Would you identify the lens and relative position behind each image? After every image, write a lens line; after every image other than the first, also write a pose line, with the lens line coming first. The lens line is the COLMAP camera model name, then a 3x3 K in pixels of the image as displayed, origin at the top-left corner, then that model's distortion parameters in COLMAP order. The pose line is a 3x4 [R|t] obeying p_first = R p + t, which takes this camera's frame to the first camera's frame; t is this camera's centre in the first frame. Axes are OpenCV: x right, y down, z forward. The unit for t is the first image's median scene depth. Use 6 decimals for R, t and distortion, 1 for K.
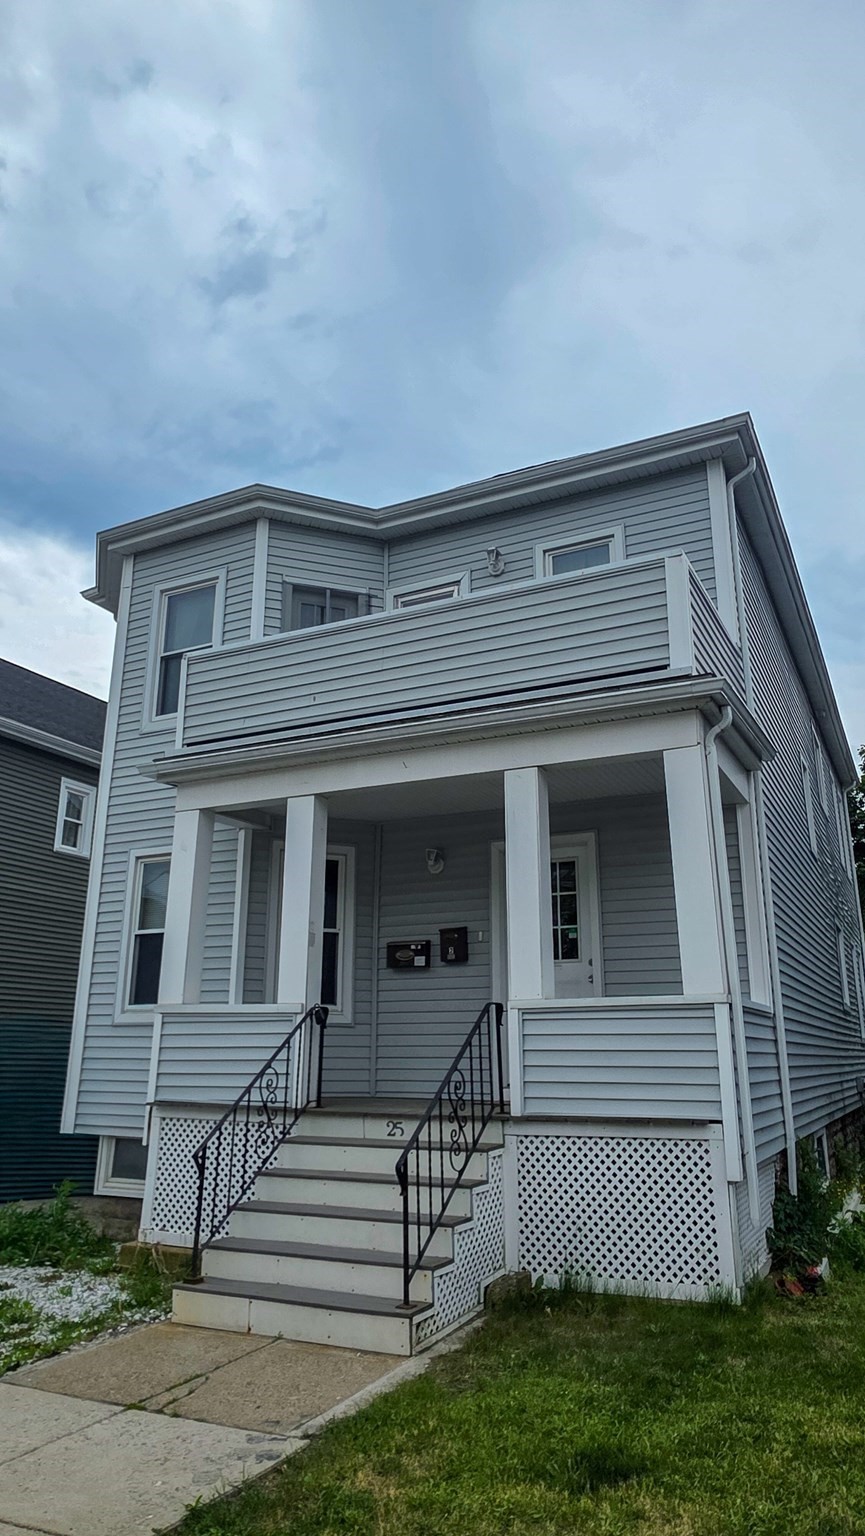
lens RADIAL K [[982.9, 0, 434.6], [0, 982.9, 762.1], [0, 0, 1]] dist [0.000463, 0.000533]
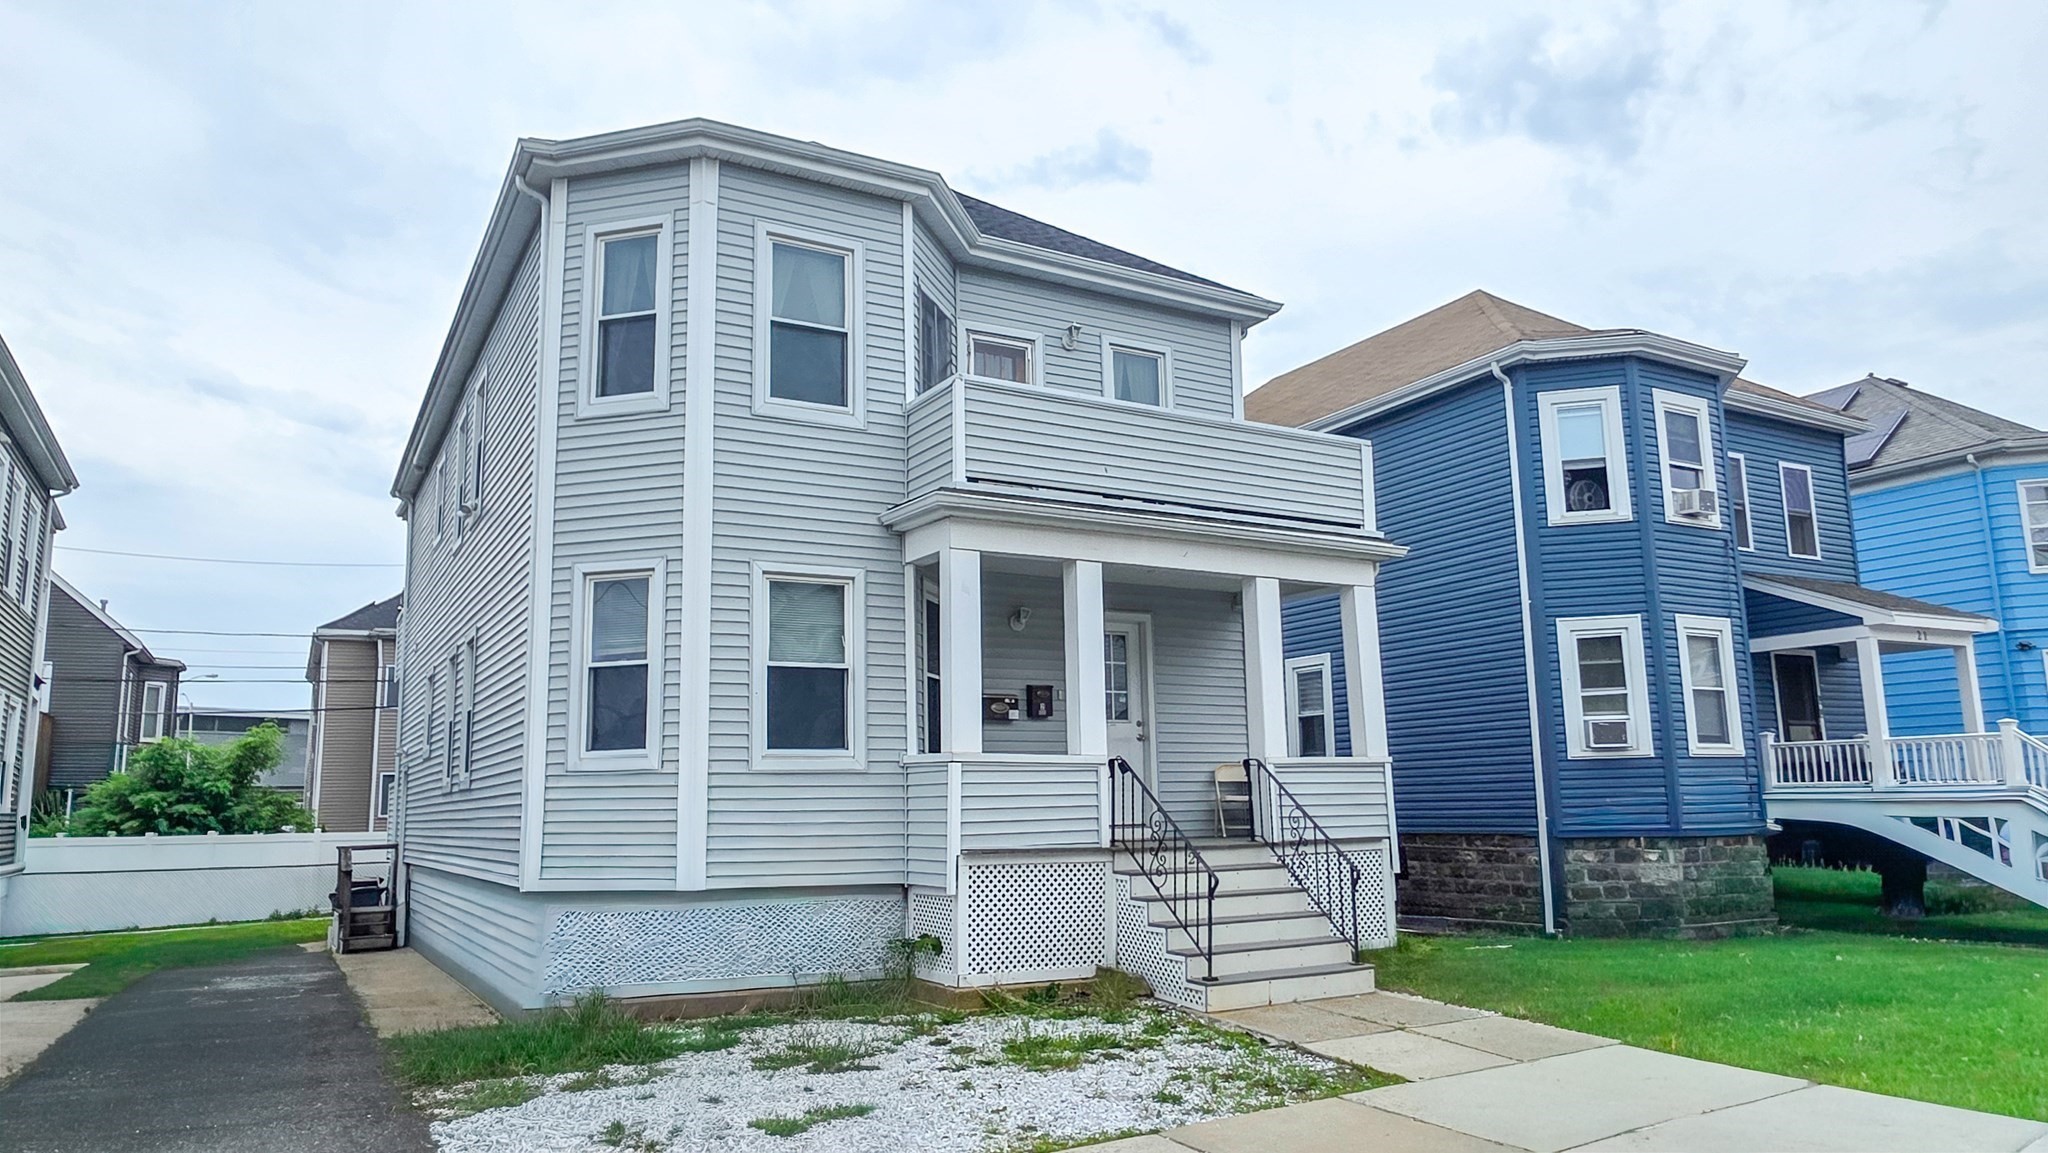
lens RADIAL K [[1310.6, 0, 1025.2], [0, 1310.6, 582.4], [0, 0, 1]] dist [0.000463, 0.000533]
pose [[0.559218, 0.123934, 0.819705, -1.180844], [-0.217535, 0.976052, 0.000833, 0.063171], [-0.799971, -0.178780, 0.572786, 0.224473]]
